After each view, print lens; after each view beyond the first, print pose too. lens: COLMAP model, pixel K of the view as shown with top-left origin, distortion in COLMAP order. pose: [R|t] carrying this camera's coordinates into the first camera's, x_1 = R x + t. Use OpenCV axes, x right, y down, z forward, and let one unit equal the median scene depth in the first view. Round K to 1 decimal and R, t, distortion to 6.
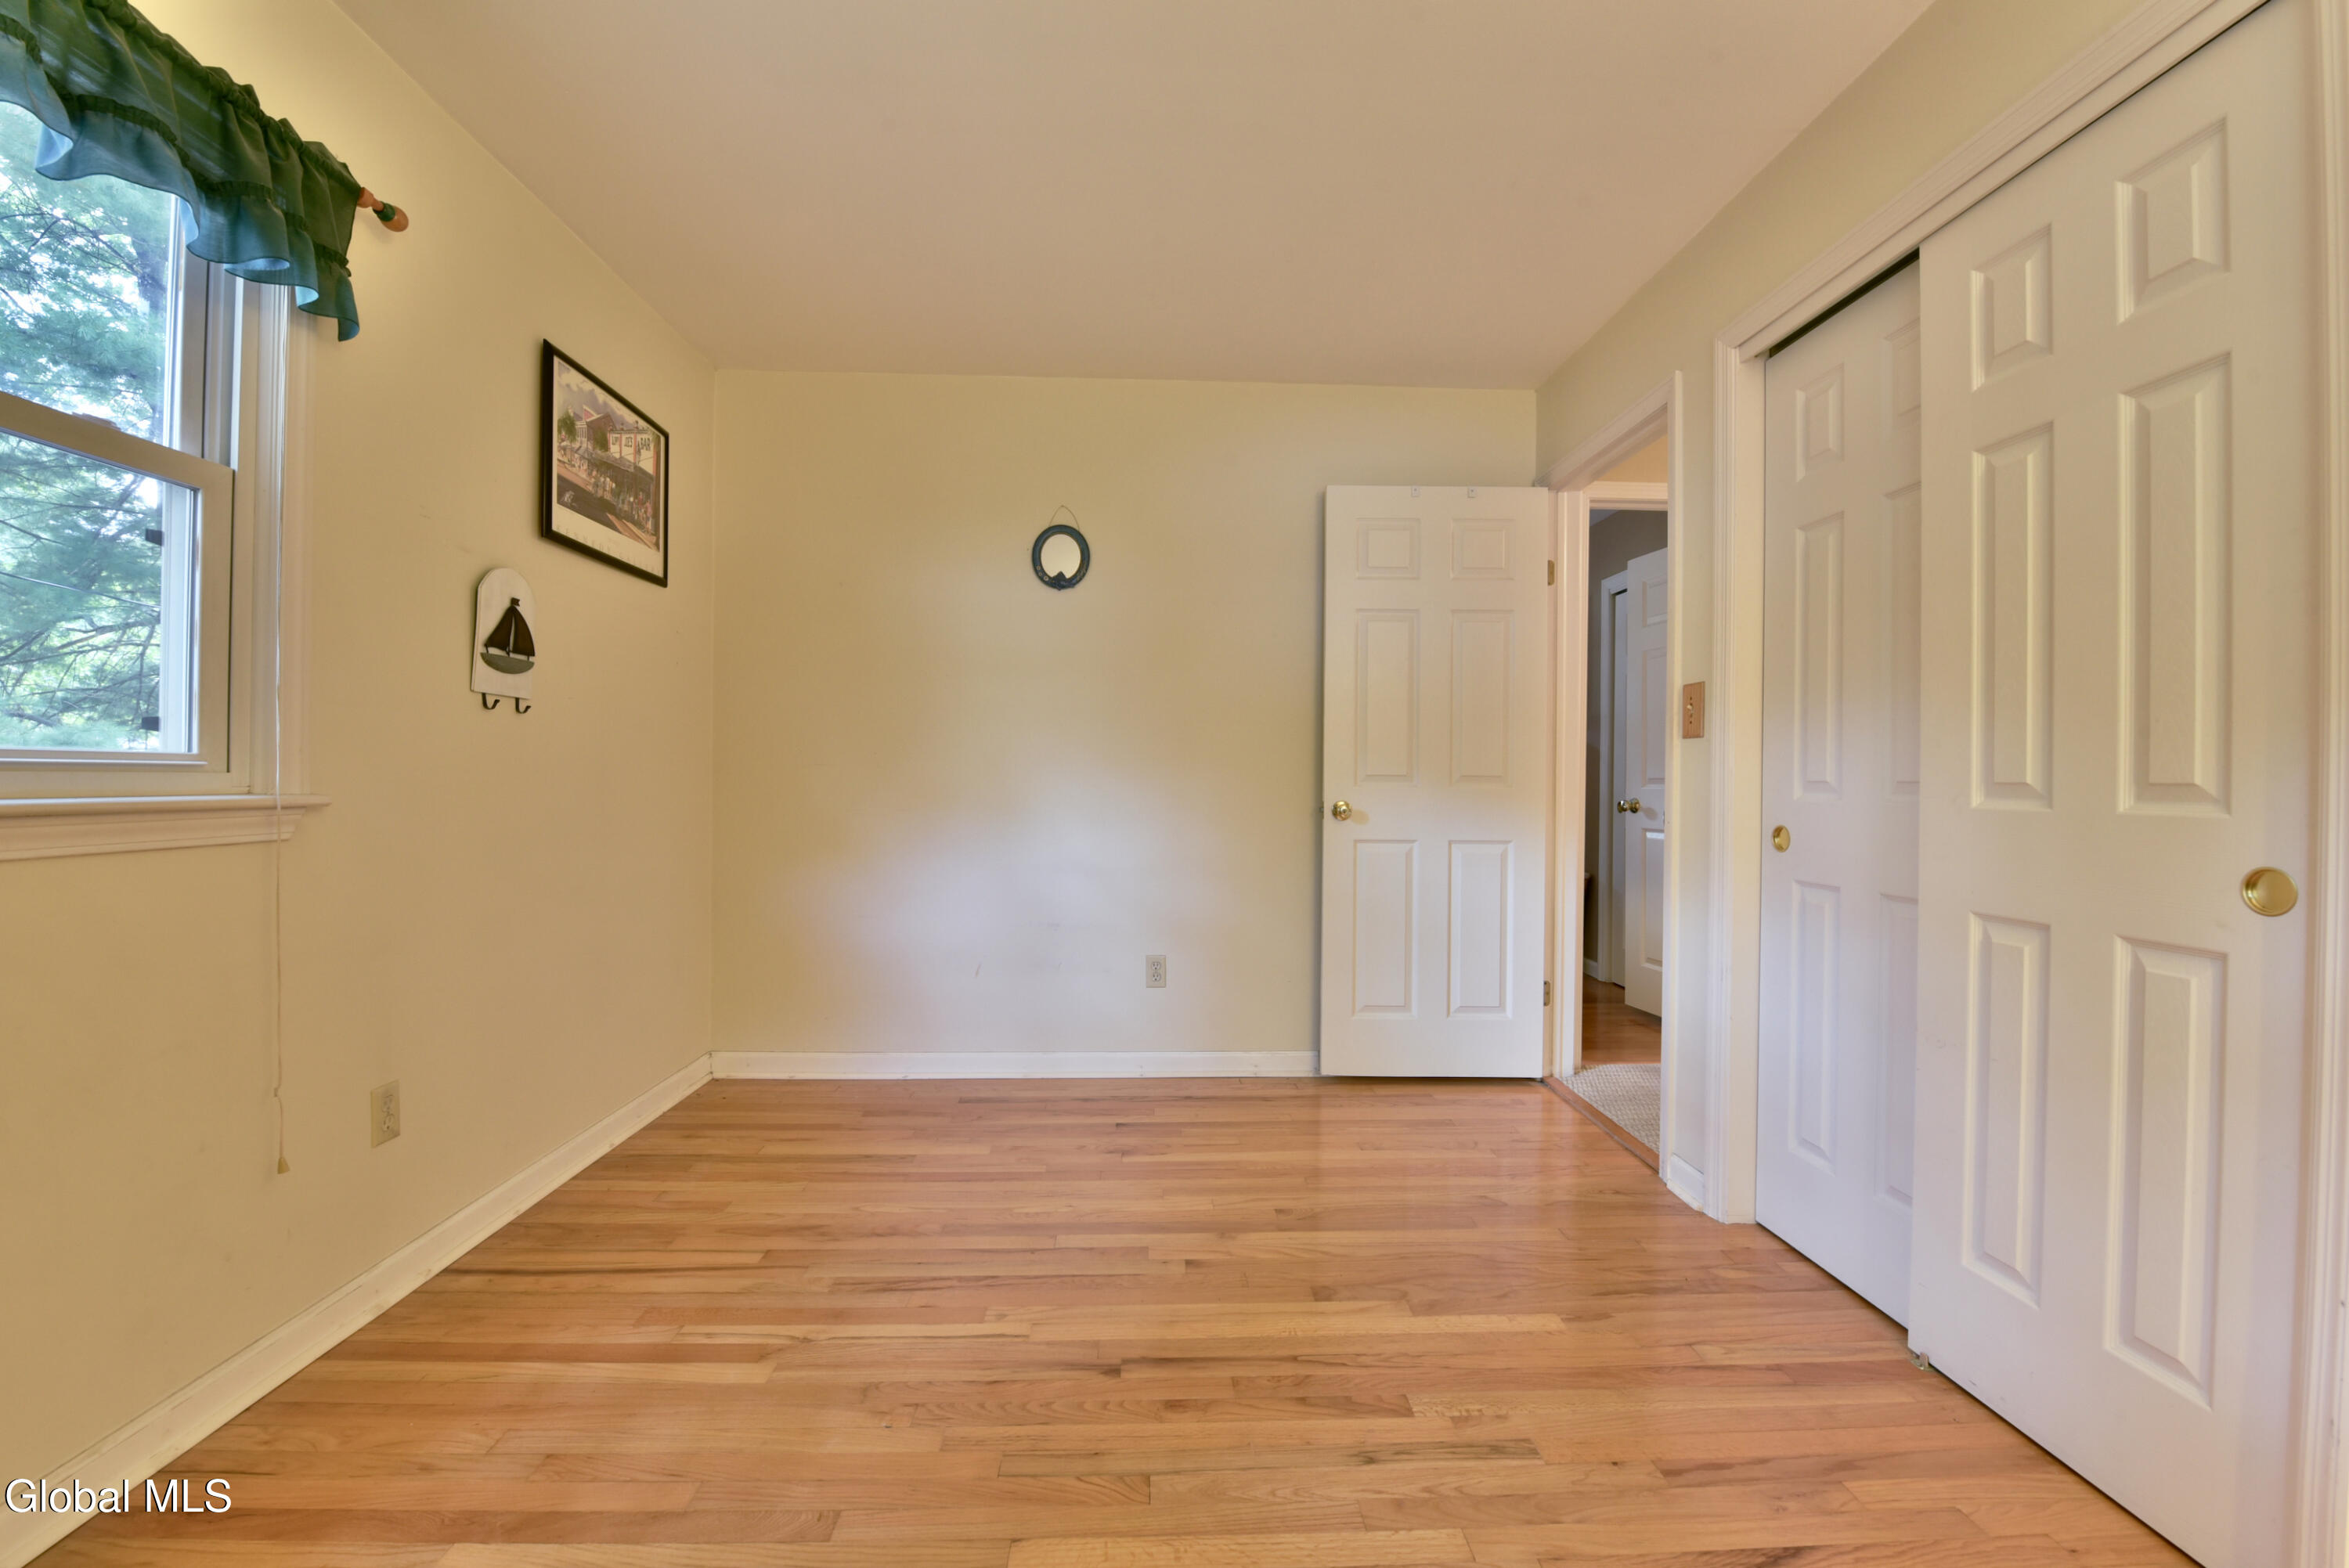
lens RADIAL K [[946.5, 0, 1187.6], [0, 946.5, 780.6], [0, 0, 1]] dist [-0.002553, -0.000118]
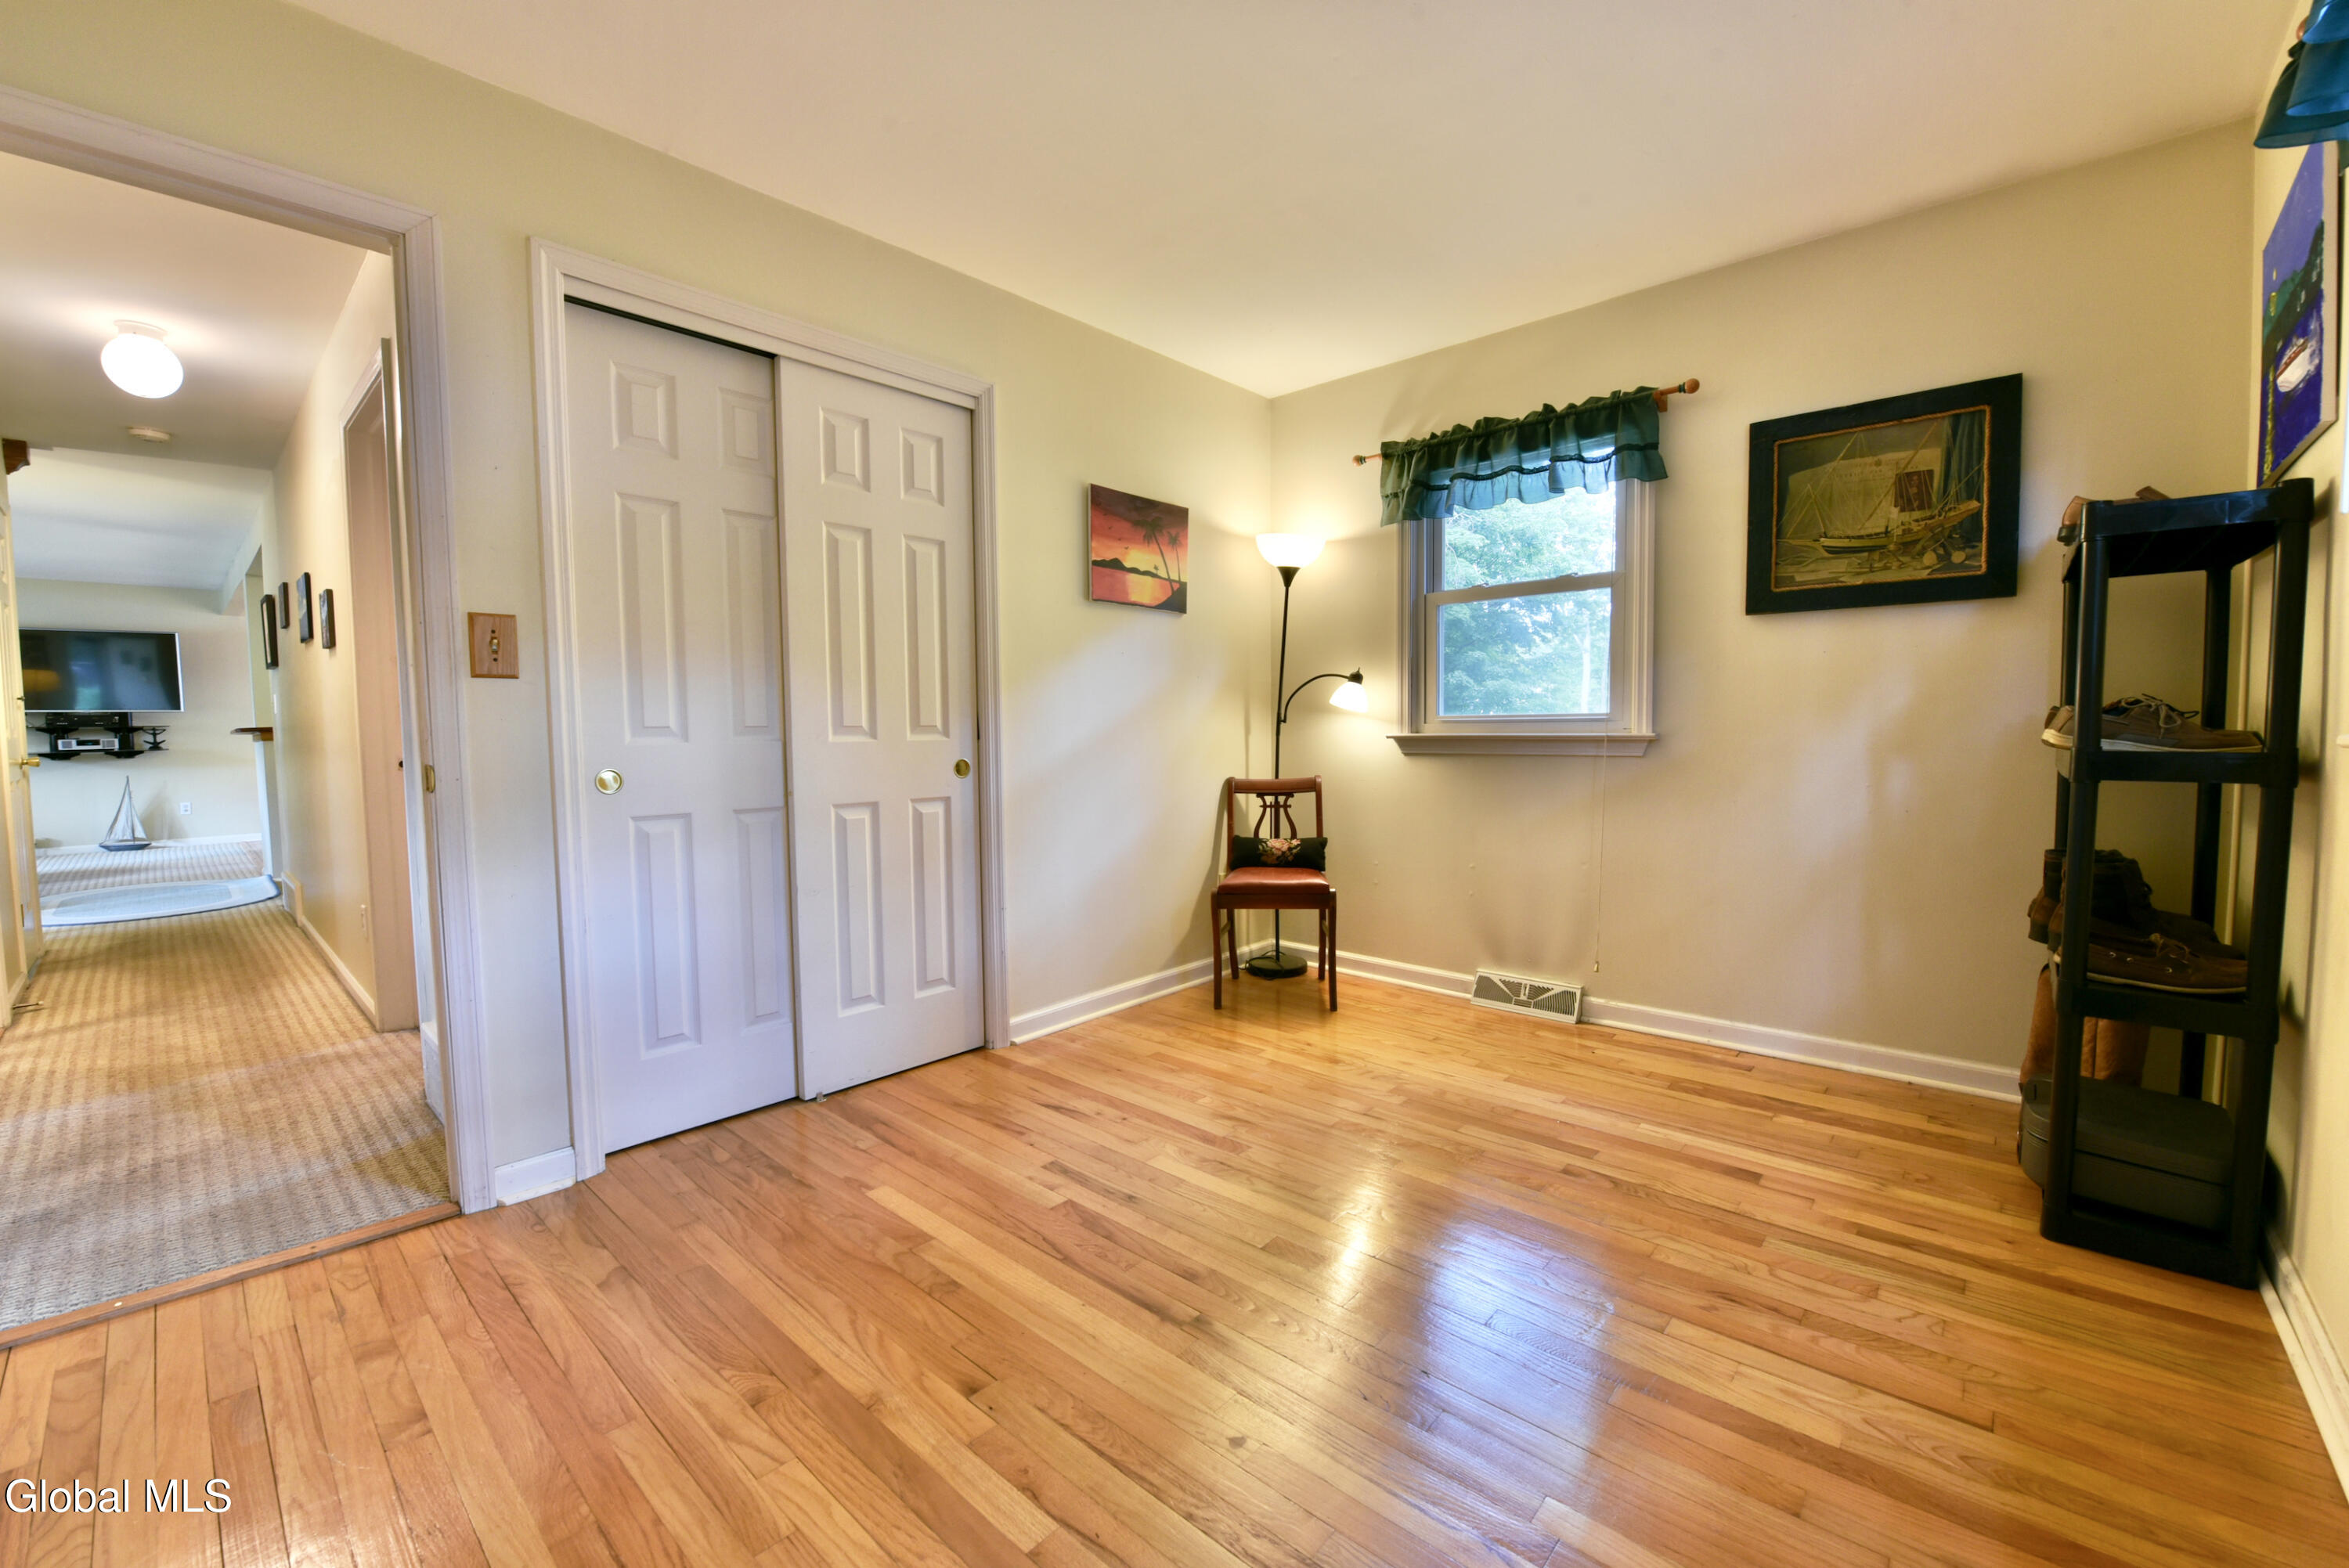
lens RADIAL K [[946.5, 0, 1189.2], [0, 946.5, 782.1], [0, 0, 1]] dist [-0.002553, -0.000118]
pose [[-0.713359, -0.037793, 0.699779, -0.750616], [0.006475, 0.998147, 0.060508, 0.004154], [-0.700768, 0.047695, -0.711793, 1.708384]]
